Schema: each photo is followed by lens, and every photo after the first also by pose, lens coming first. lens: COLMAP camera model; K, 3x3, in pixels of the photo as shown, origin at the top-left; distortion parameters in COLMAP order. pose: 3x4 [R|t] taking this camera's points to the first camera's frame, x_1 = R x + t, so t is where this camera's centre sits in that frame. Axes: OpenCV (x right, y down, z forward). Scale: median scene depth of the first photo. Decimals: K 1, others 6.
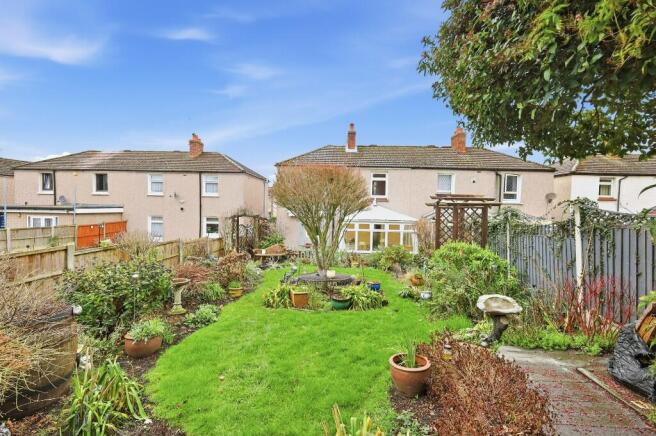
lens RADIAL K [[288.3, 0, 328.0], [0, 288.3, 218.0], [0, 0, 1]] dist [0.000926, 0.000160]
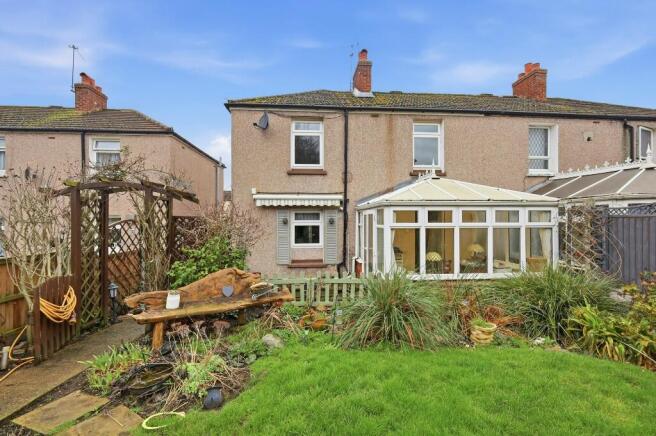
lens RADIAL K [[288.3, 0, 328.0], [0, 288.3, 218.0], [0, 0, 1]] dist [0.000926, 0.000160]
pose [[0.993212, -0.023208, 0.113980, -0.071408], [0.027160, 0.999078, -0.033236, 0.034199], [-0.113104, 0.036106, 0.992927, 0.500549]]
